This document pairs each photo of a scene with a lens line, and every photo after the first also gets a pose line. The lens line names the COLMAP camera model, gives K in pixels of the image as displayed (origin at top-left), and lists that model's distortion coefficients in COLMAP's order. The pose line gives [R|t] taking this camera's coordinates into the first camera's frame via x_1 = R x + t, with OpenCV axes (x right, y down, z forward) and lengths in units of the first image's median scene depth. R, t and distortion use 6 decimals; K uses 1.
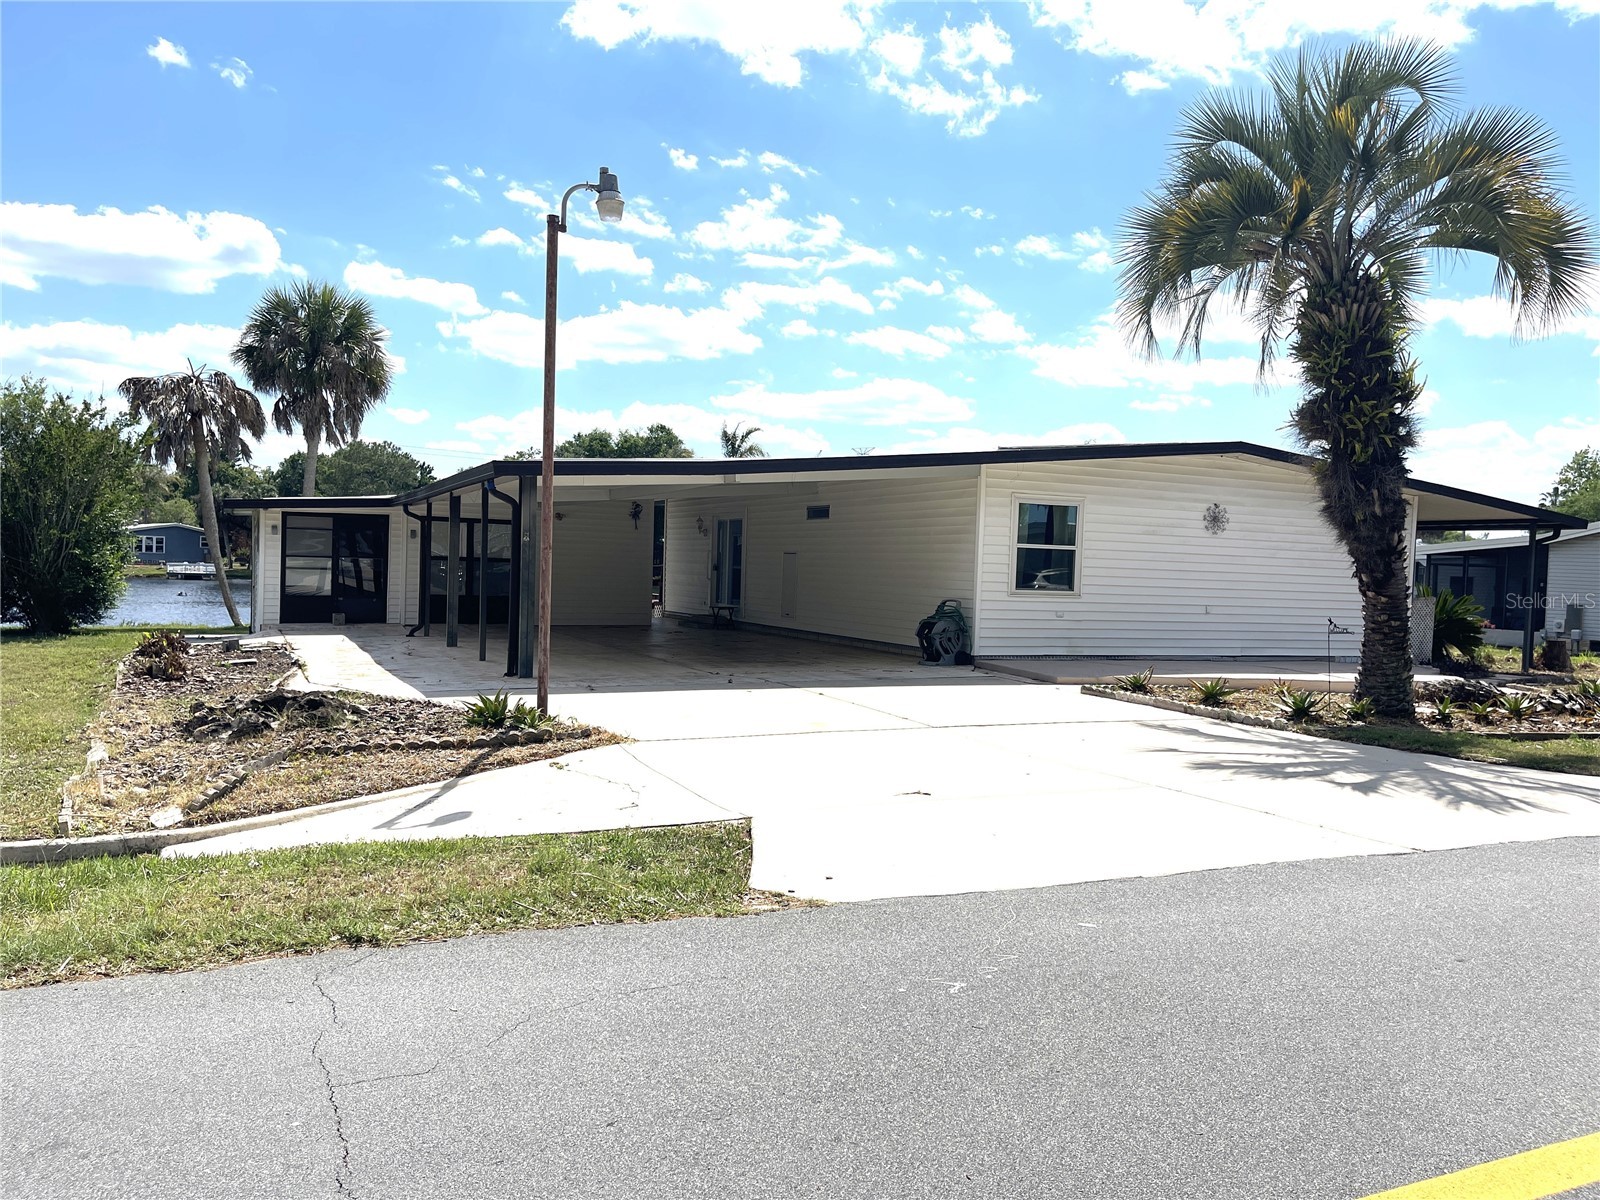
lens RADIAL K [[1202.6, 0, 792.6], [0, 1202.6, 596.6], [0, 0, 1]] dist [0.075087, -0.100294]
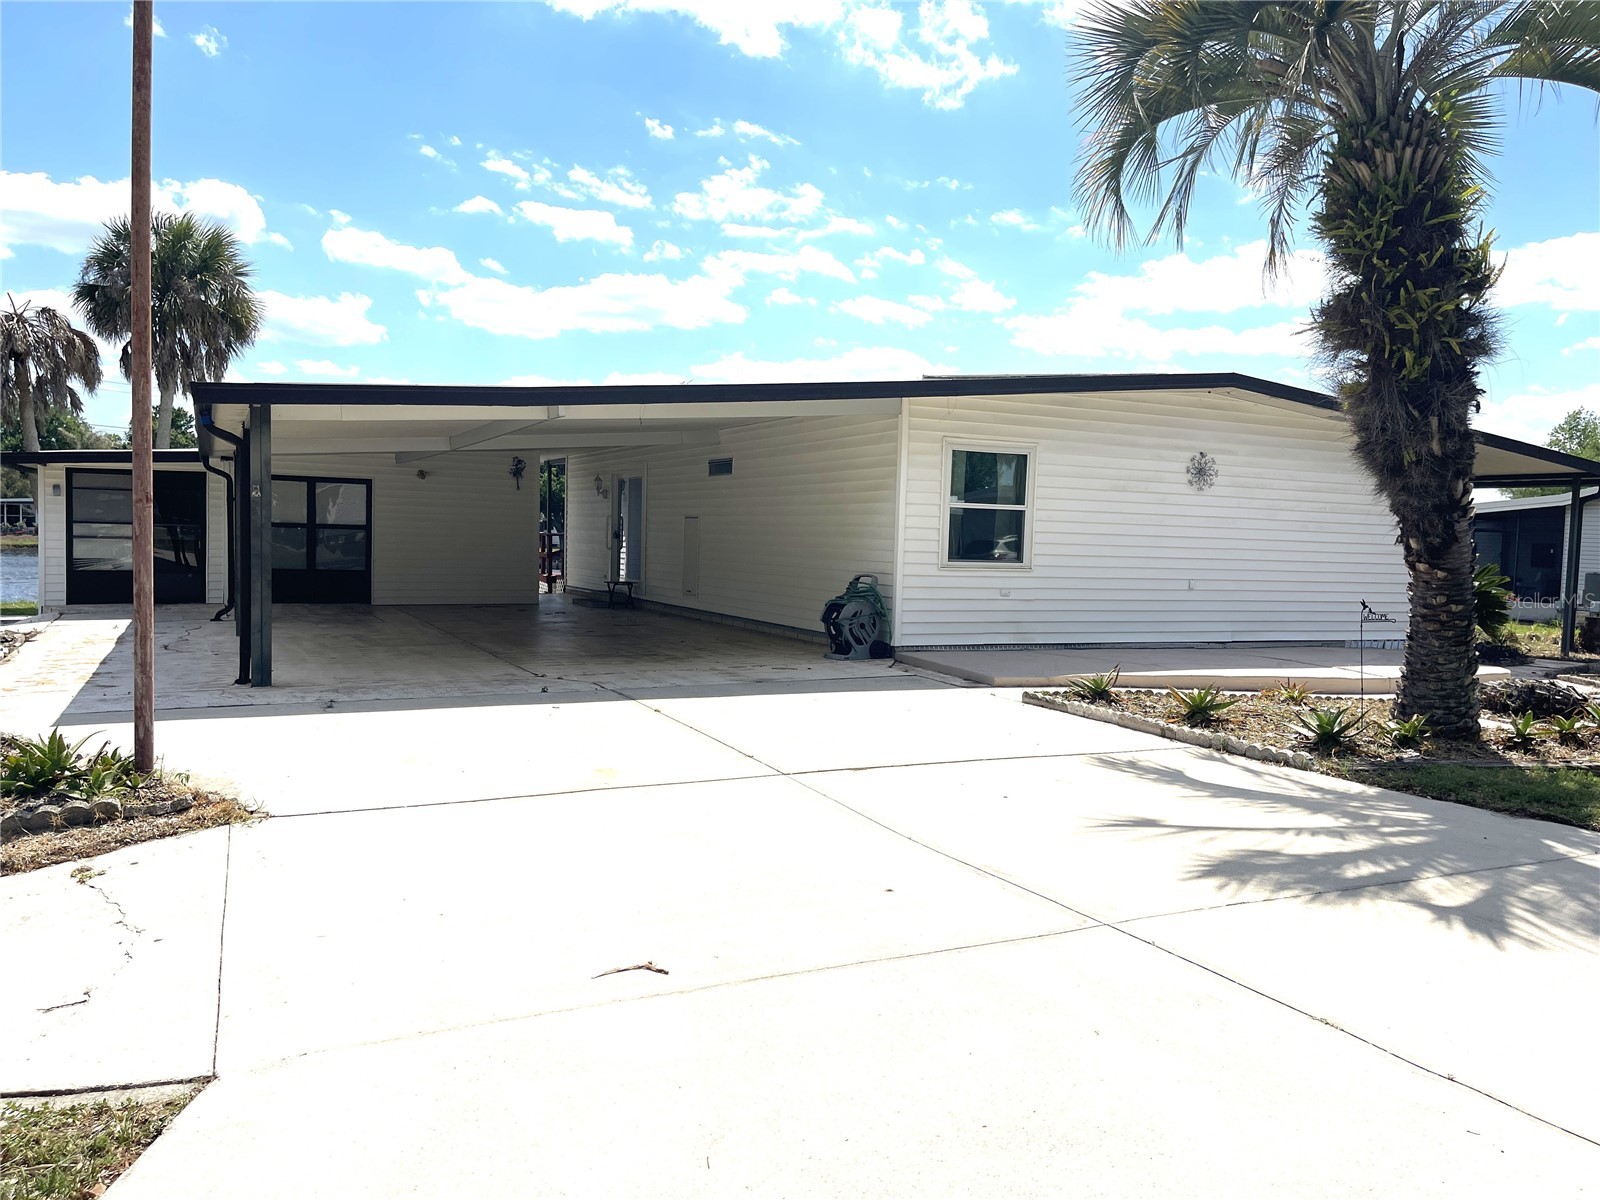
lens RADIAL K [[1202.6, 0, 798.8], [0, 1202.6, 594.2], [0, 0, 1]] dist [0.075087, -0.100294]
pose [[0.999741, -0.004341, 0.022321, 0.081533], [0.003820, 0.999721, 0.023324, -0.003493], [-0.022416, -0.023233, 0.999479, 0.254781]]
